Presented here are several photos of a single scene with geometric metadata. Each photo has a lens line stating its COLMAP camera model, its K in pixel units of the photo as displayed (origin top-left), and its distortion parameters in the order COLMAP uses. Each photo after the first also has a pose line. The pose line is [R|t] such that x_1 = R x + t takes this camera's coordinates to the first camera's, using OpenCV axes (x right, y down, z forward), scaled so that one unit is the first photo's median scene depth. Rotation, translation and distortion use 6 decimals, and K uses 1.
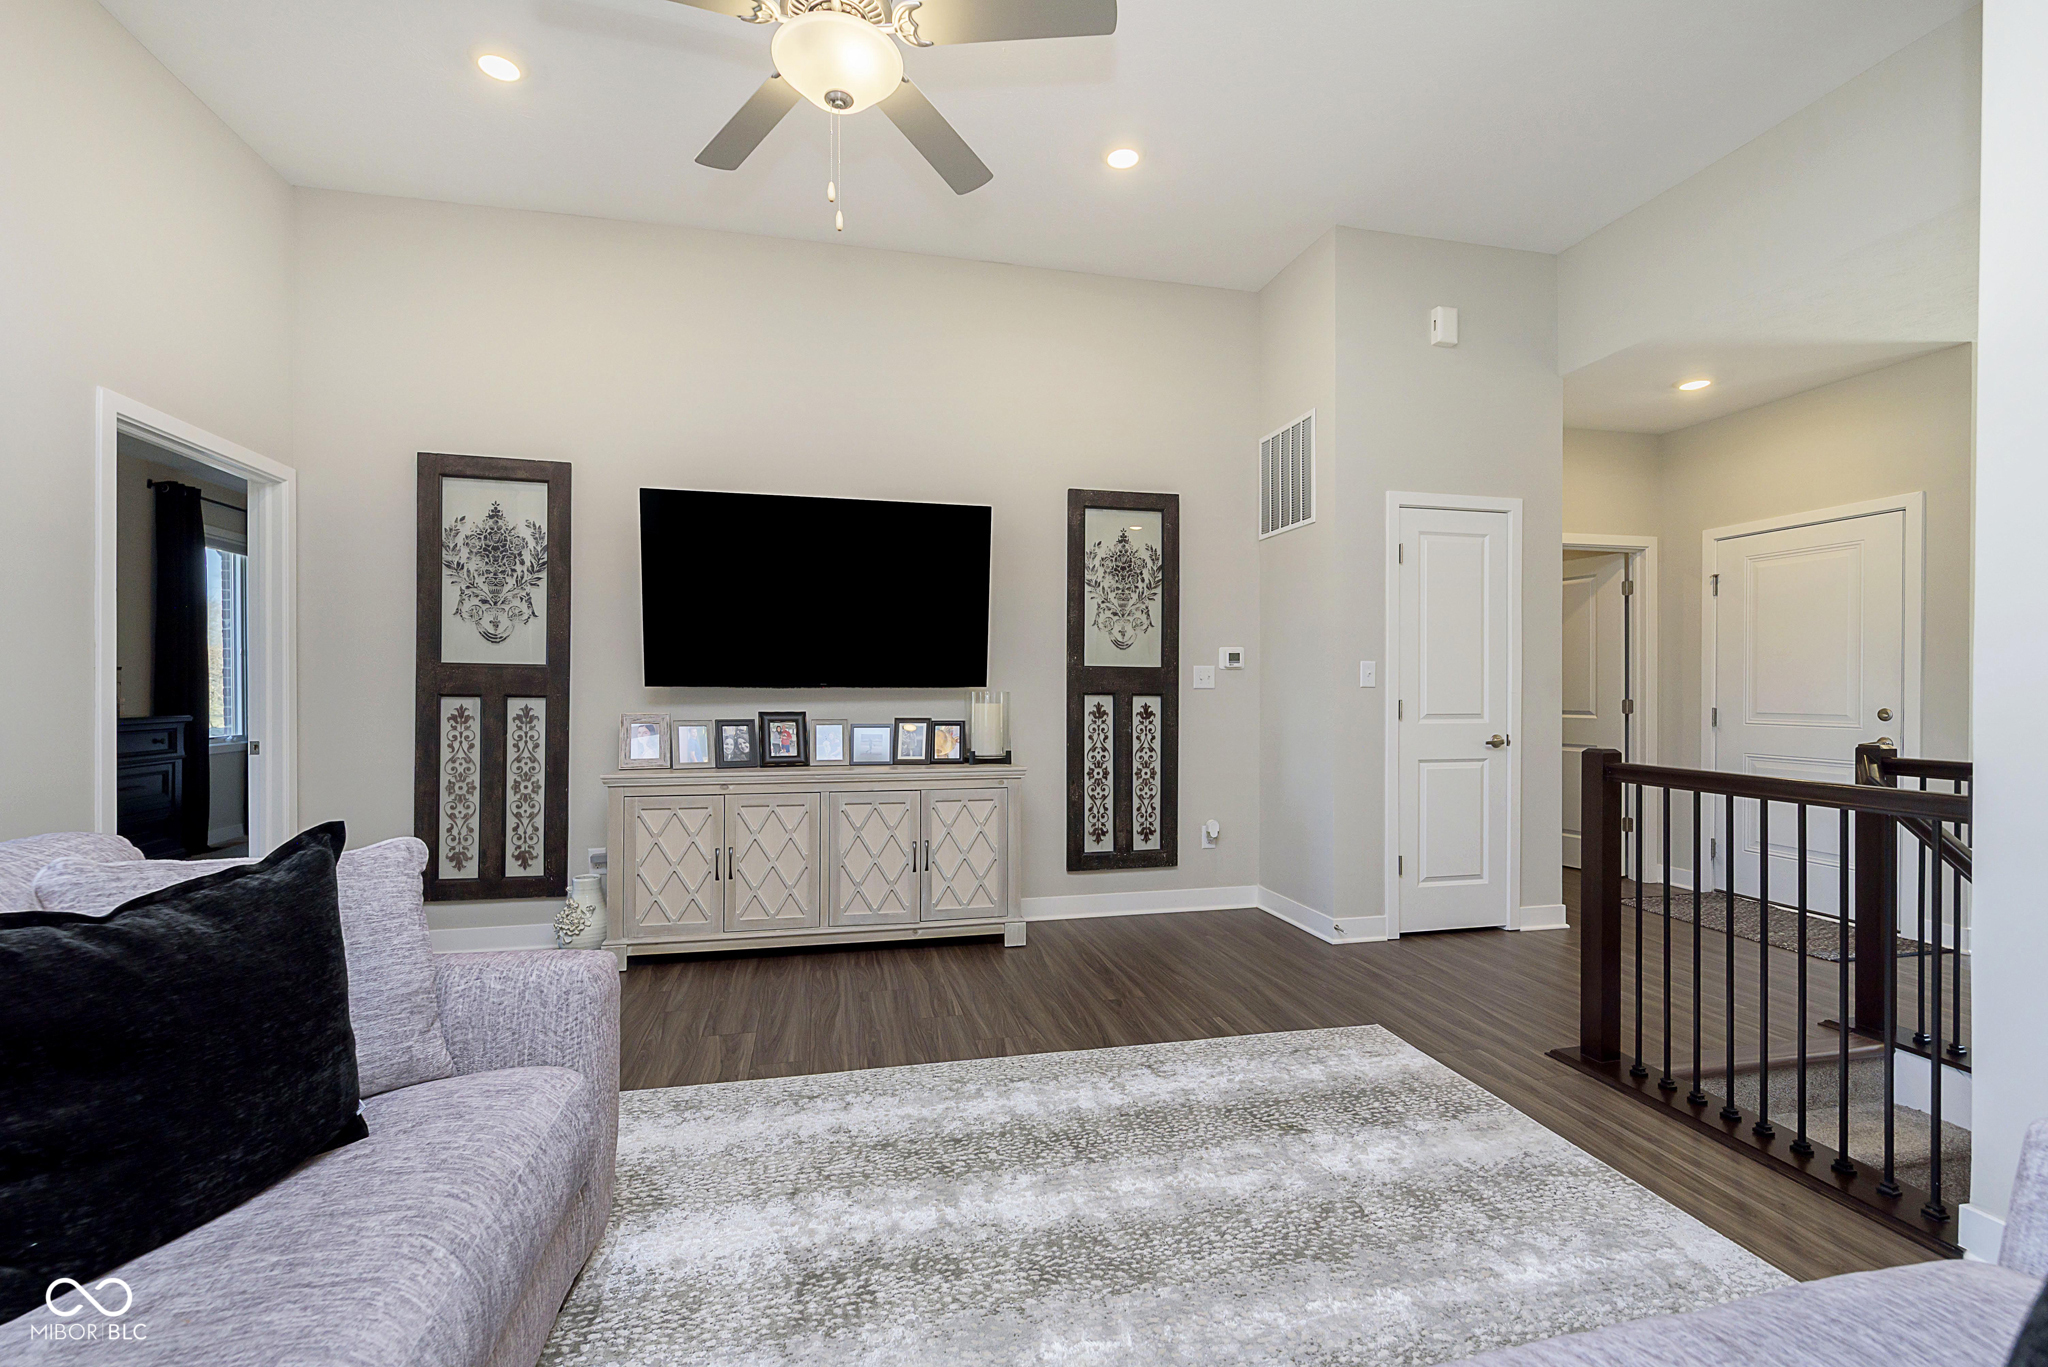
lens RADIAL K [[885.8, 0, 1037.8], [0, 885.8, 693.6], [0, 0, 1]] dist [-0.004036, -0.000362]
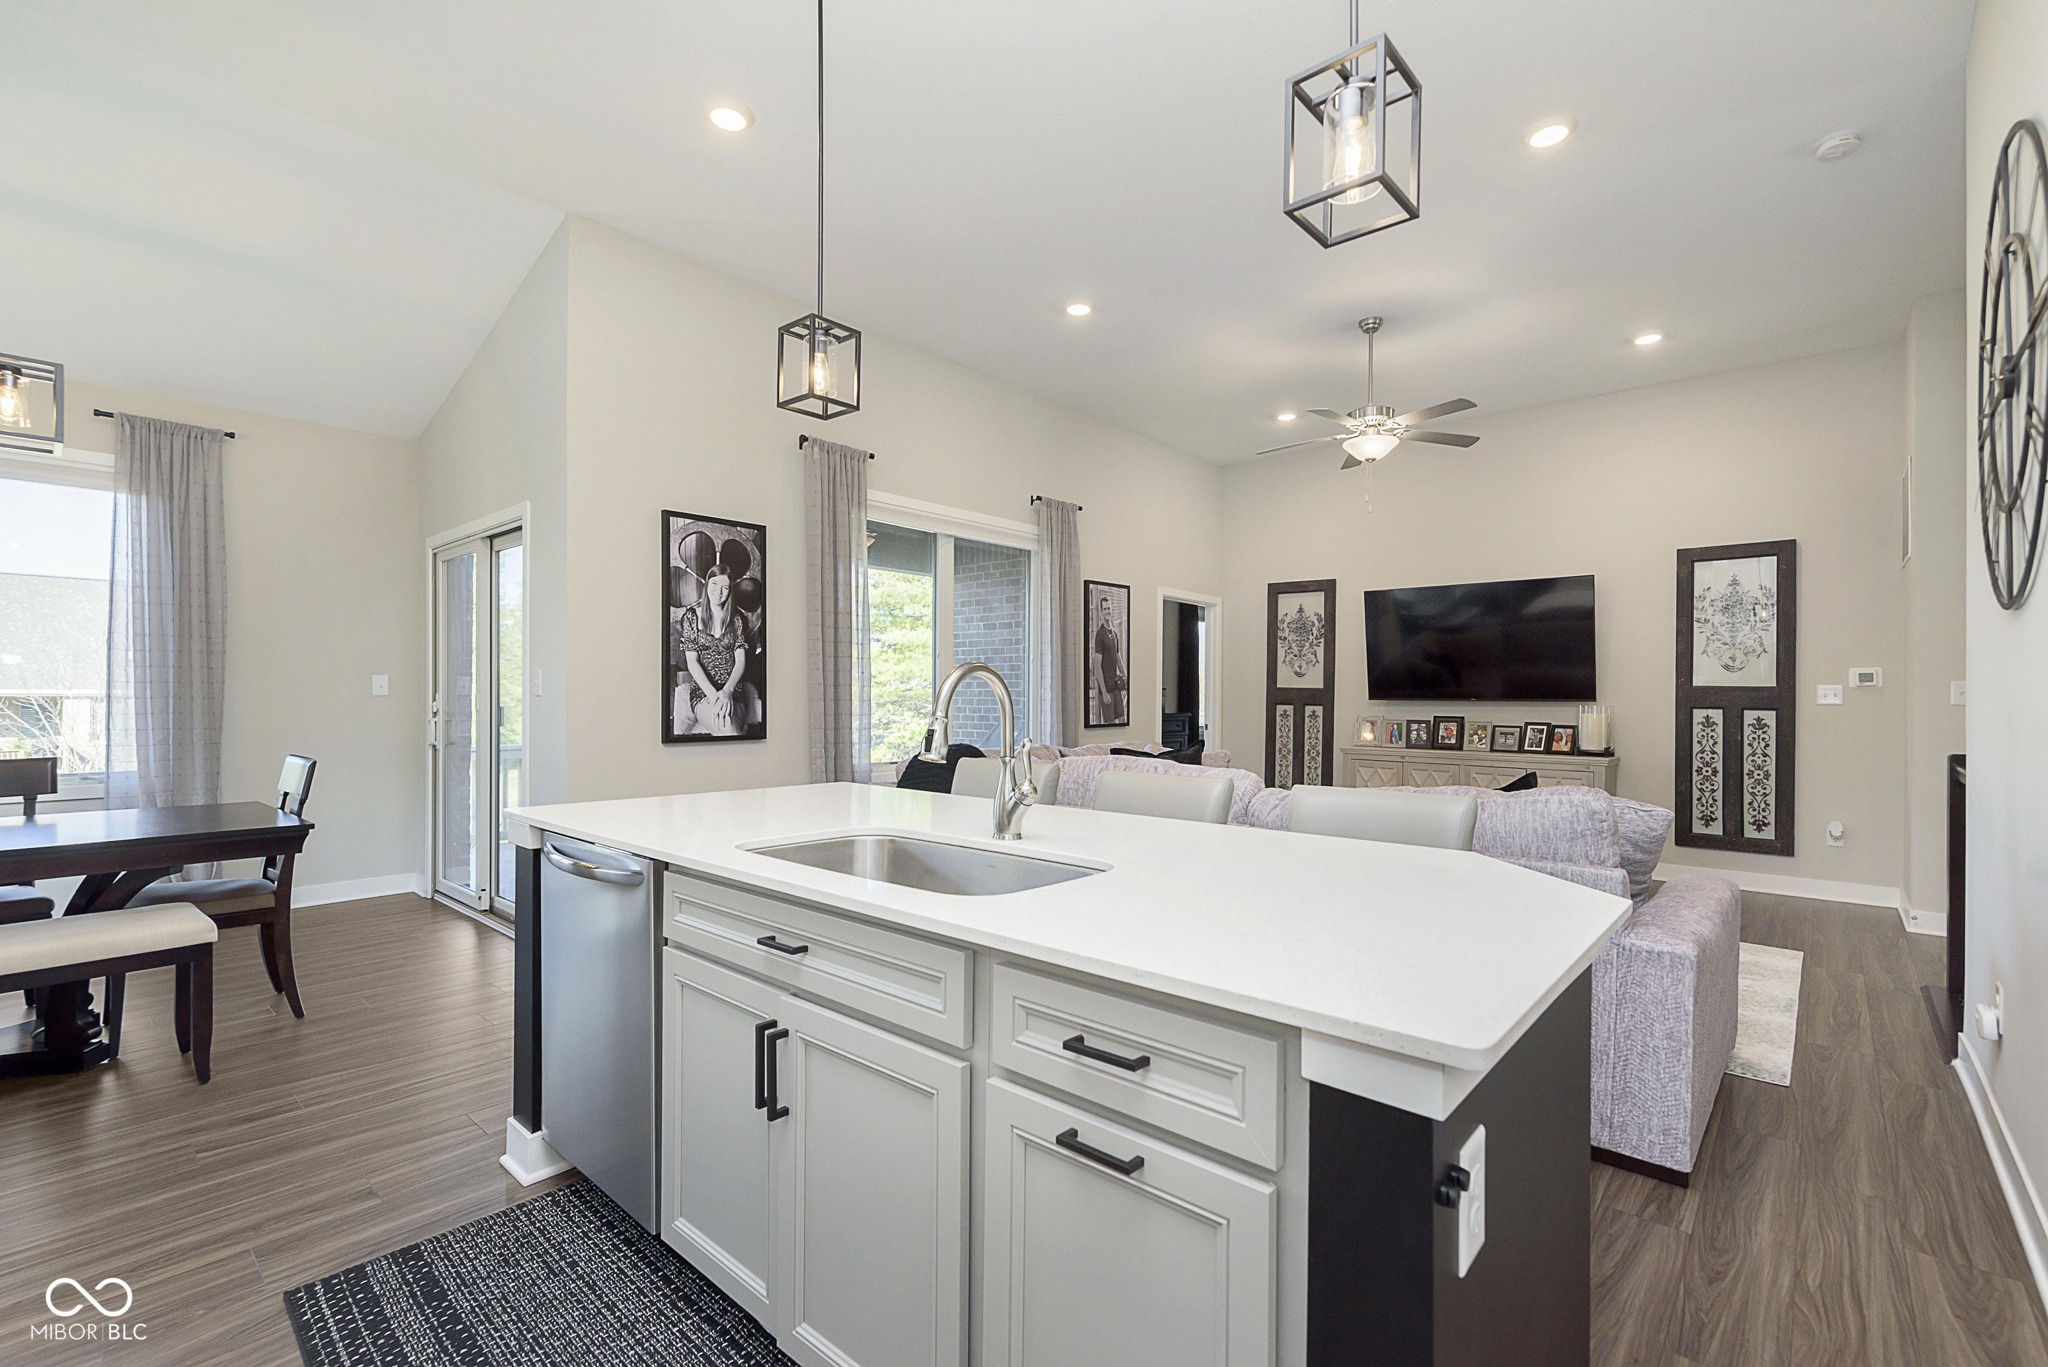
lens RADIAL K [[885.8, 0, 1029.5], [0, 885.8, 696.9], [0, 0, 1]] dist [-0.004036, -0.000362]
pose [[0.571488, 0.003283, -0.820604, 0.584703], [-0.010877, 0.999934, -0.003575, -0.000579], [0.820538, 0.010969, 0.571487, -0.541565]]
